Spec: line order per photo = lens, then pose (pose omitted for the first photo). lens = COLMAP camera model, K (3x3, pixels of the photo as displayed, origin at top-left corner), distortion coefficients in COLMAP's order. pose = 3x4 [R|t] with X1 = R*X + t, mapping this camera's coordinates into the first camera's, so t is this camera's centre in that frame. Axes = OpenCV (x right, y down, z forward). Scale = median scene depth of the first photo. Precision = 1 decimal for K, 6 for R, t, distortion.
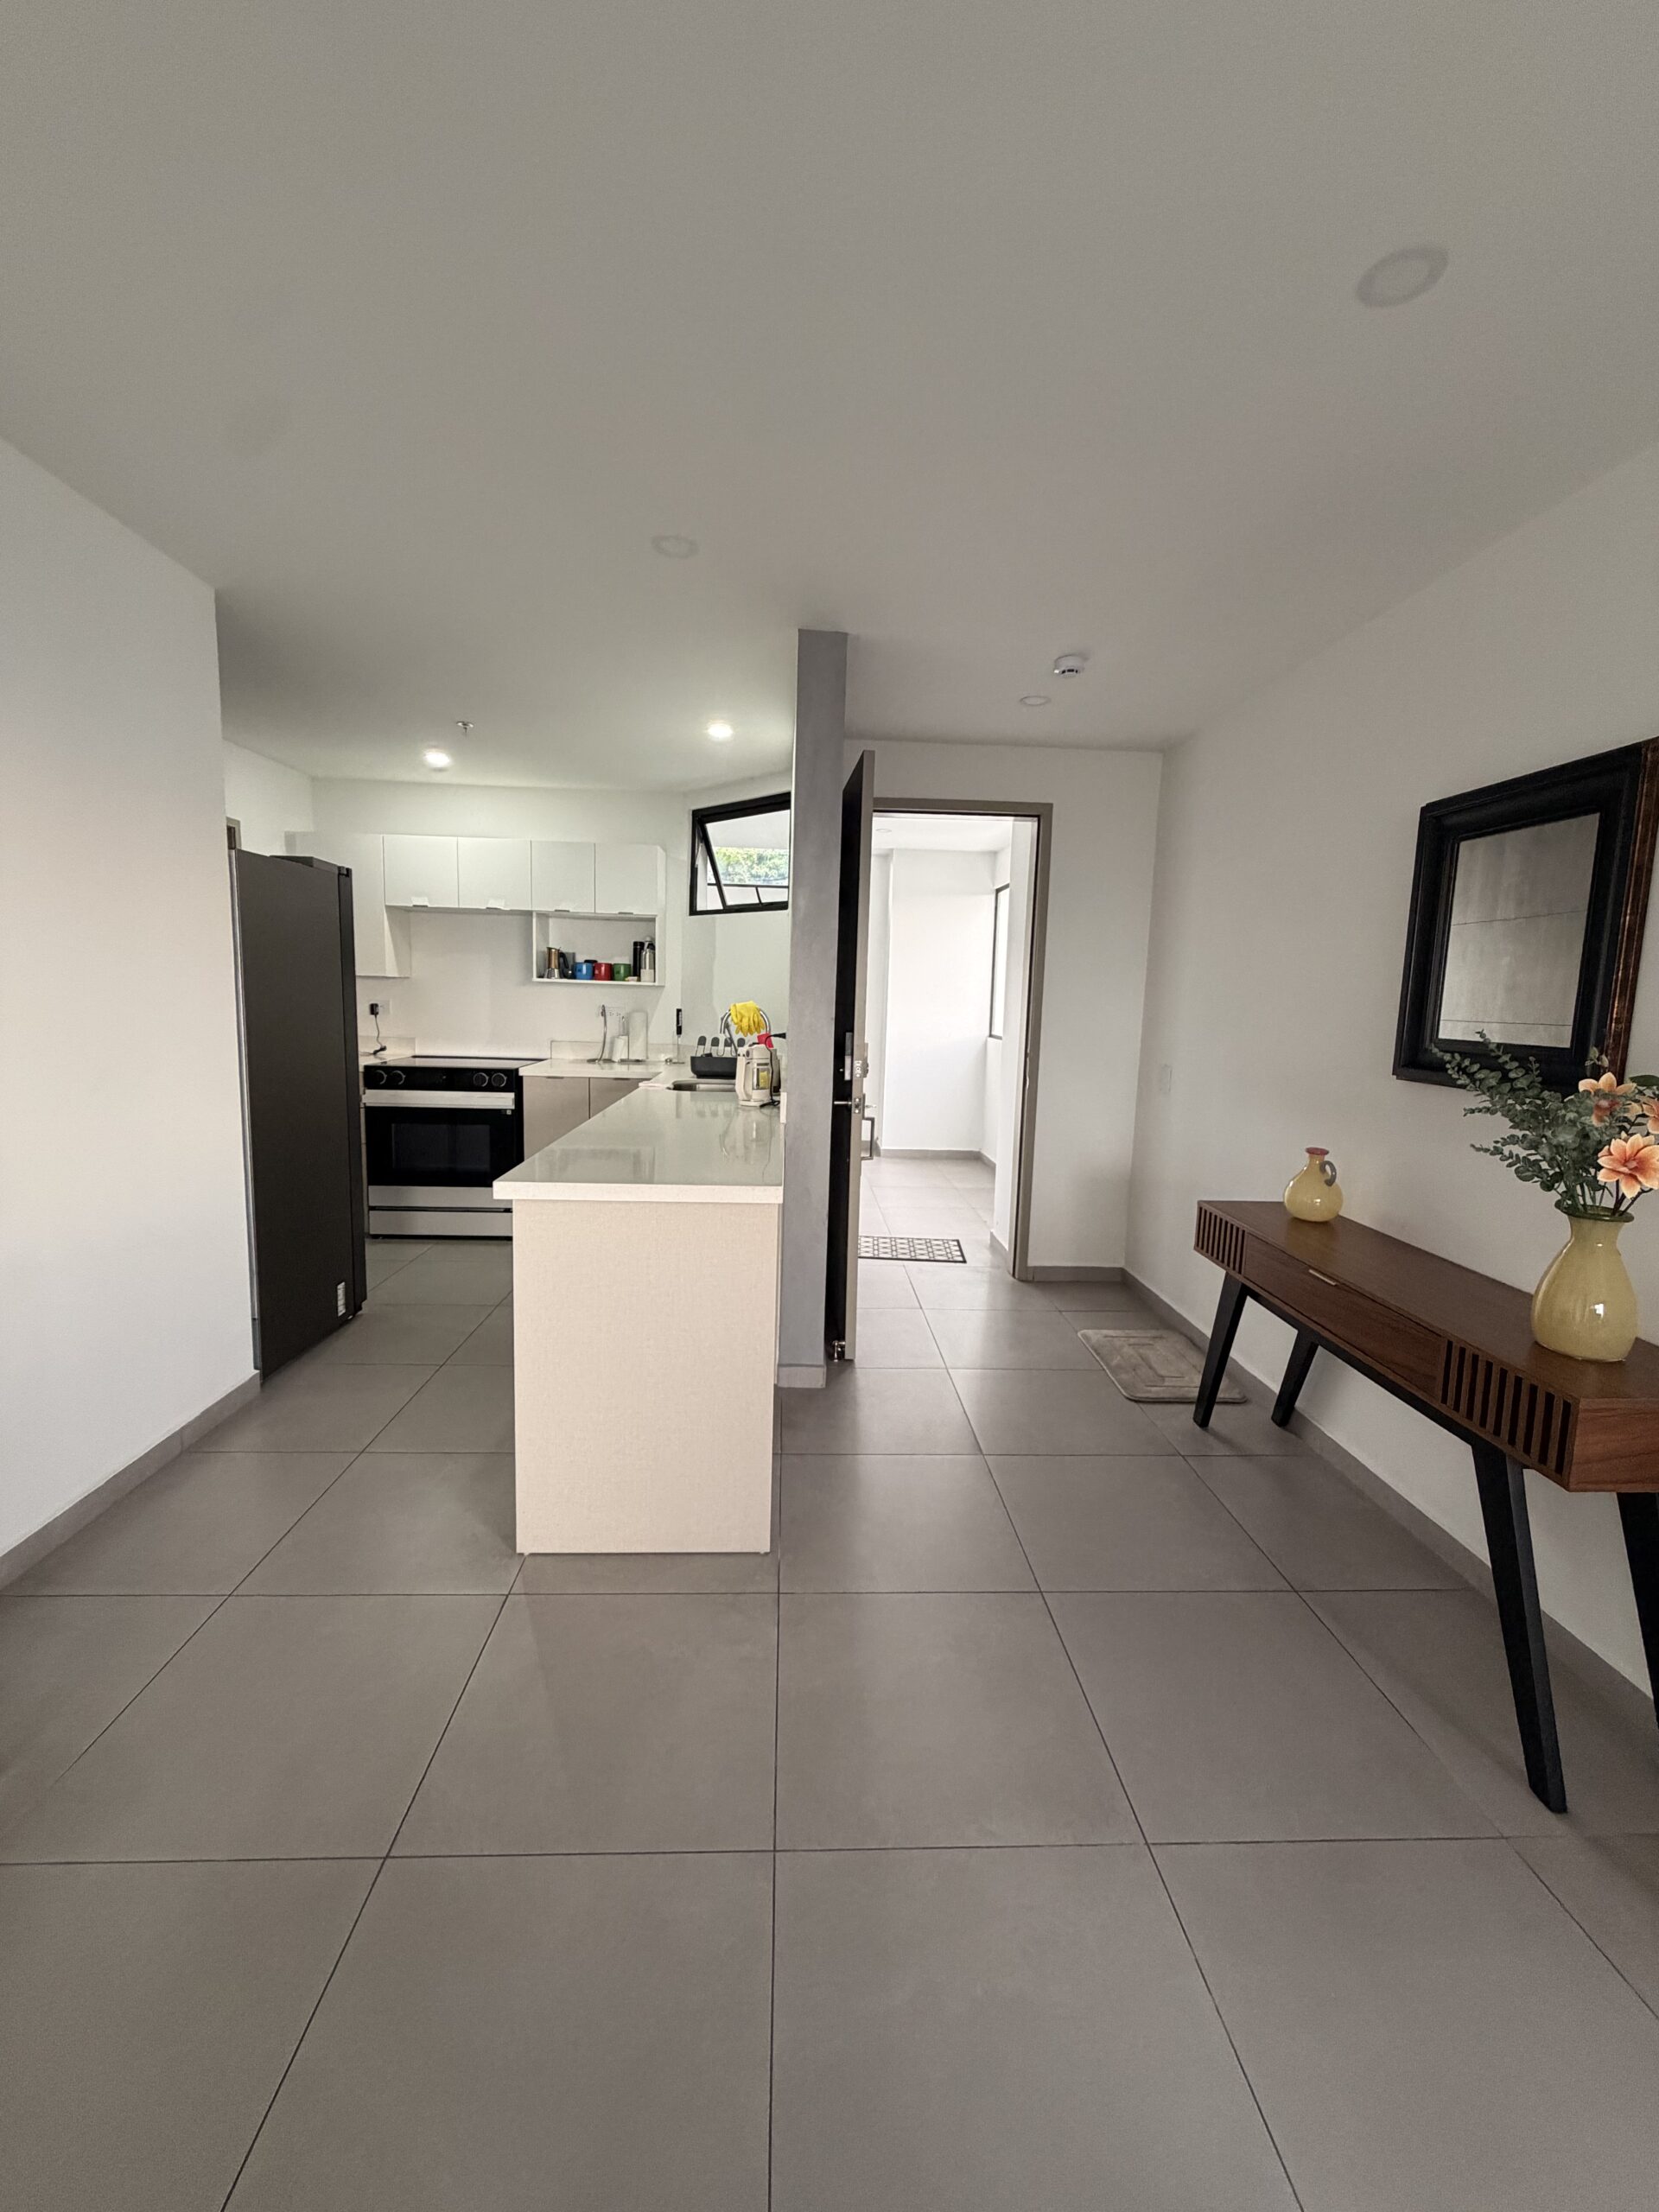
lens RADIAL K [[883.8, 0, 826.8], [0, 883.8, 1098.2], [0, 0, 1]] dist [-0.002674, -0.000299]
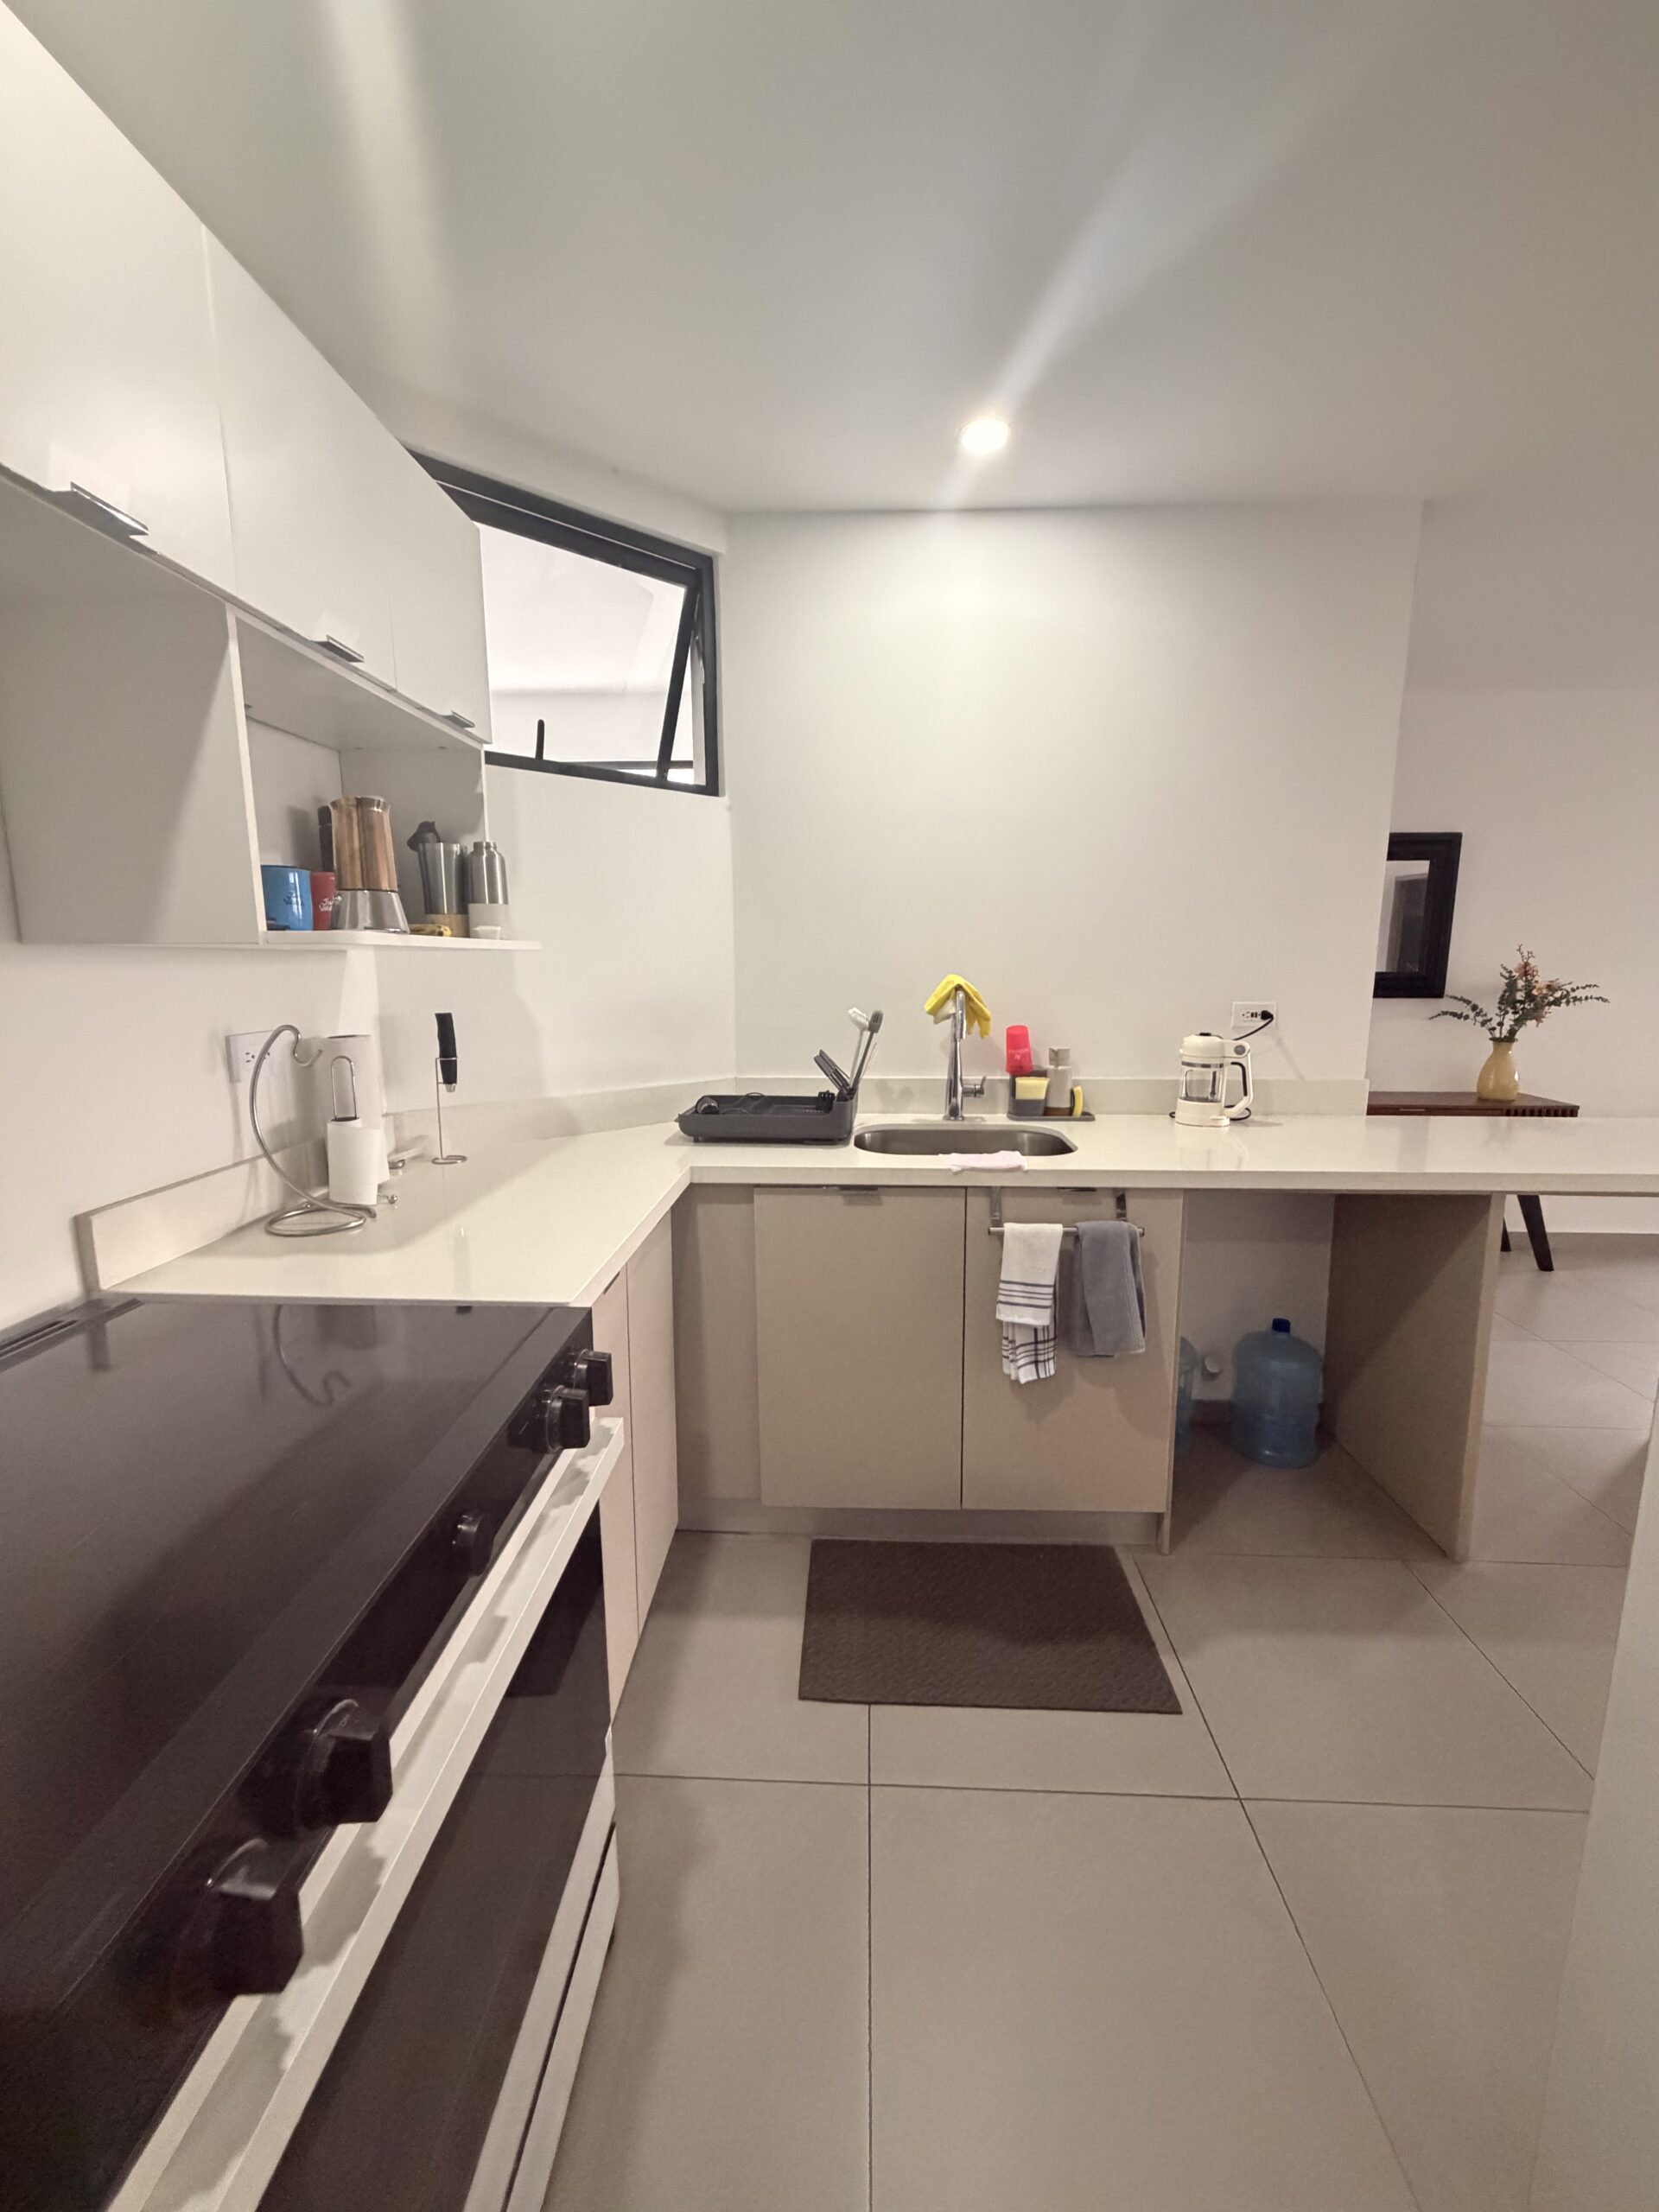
lens RADIAL K [[883.8, 0, 826.8], [0, 883.8, 1098.2], [0, 0, 1]] dist [-0.002674, -0.000299]
pose [[0.081978, -0.189418, 0.978468, -0.796902], [0.119300, 0.976579, 0.179057, -0.174162], [-0.989468, 0.102053, 0.102656, 1.242134]]
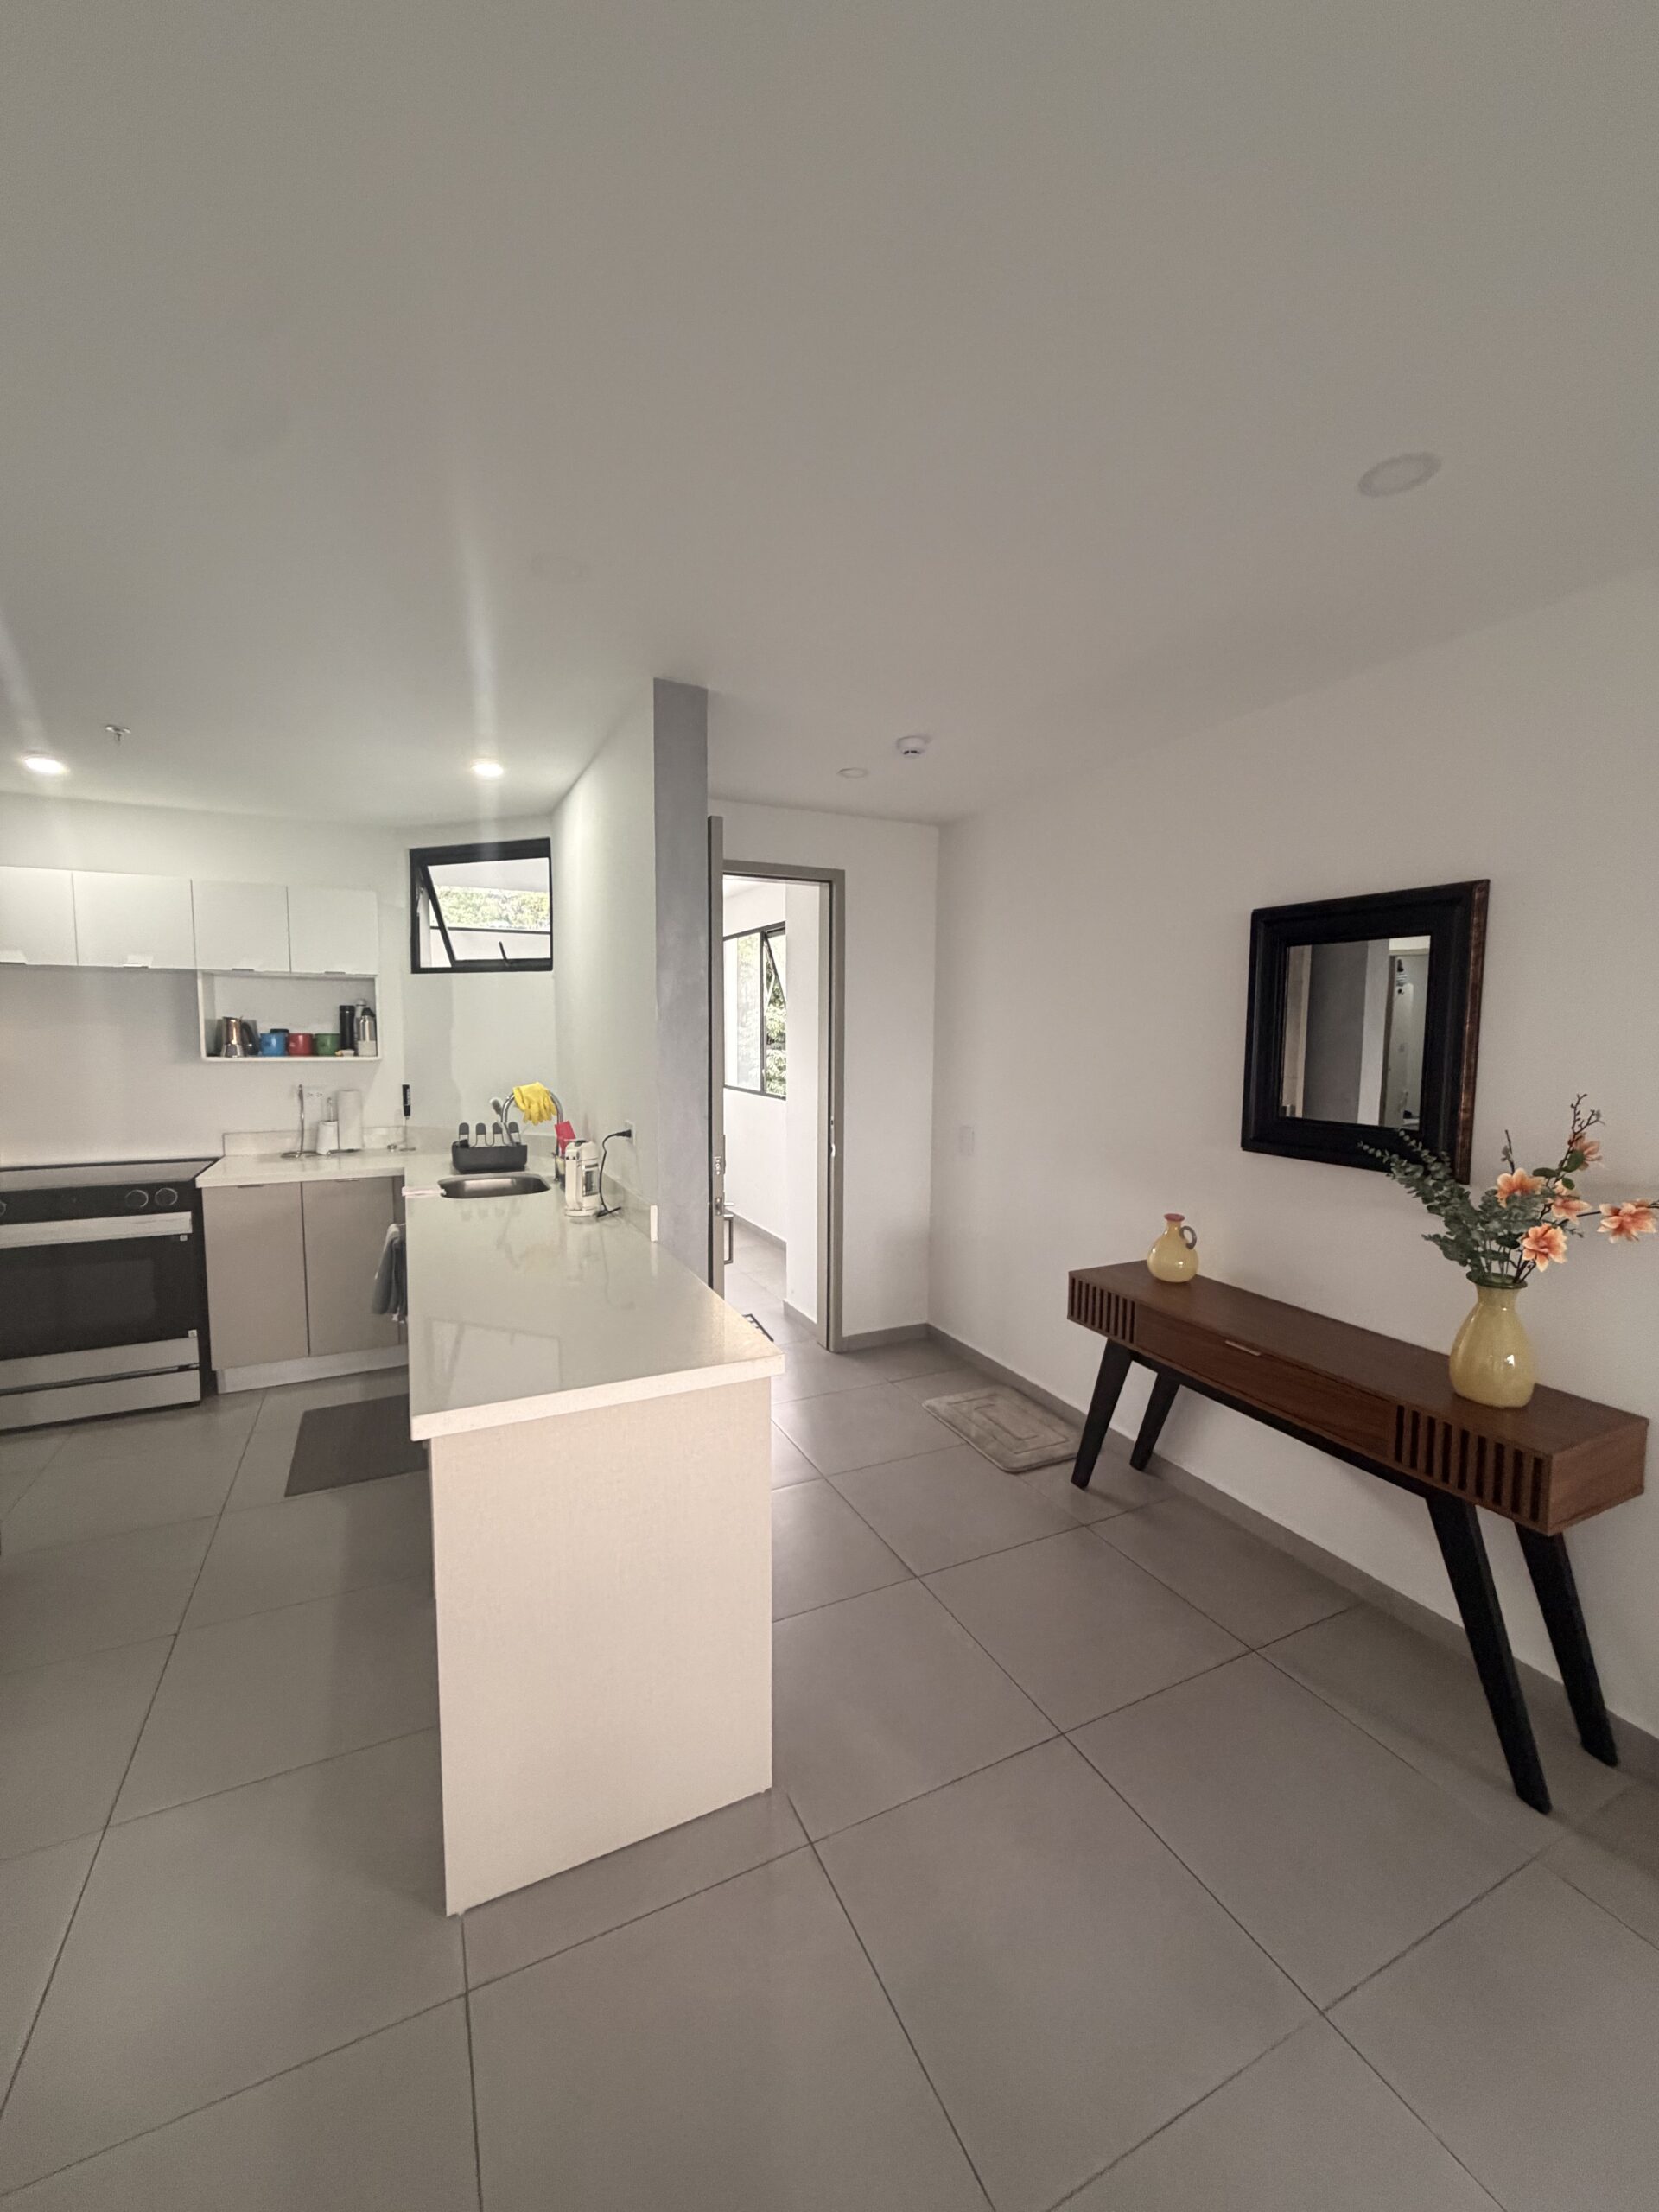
lens RADIAL K [[883.8, 0, 826.8], [0, 883.8, 1098.2], [0, 0, 1]] dist [-0.002674, -0.000299]
pose [[0.919143, -0.056145, 0.389903, -0.195508], [0.067210, 0.997629, -0.014783, -0.076082], [-0.388149, 0.039793, 0.920737, 0.120597]]
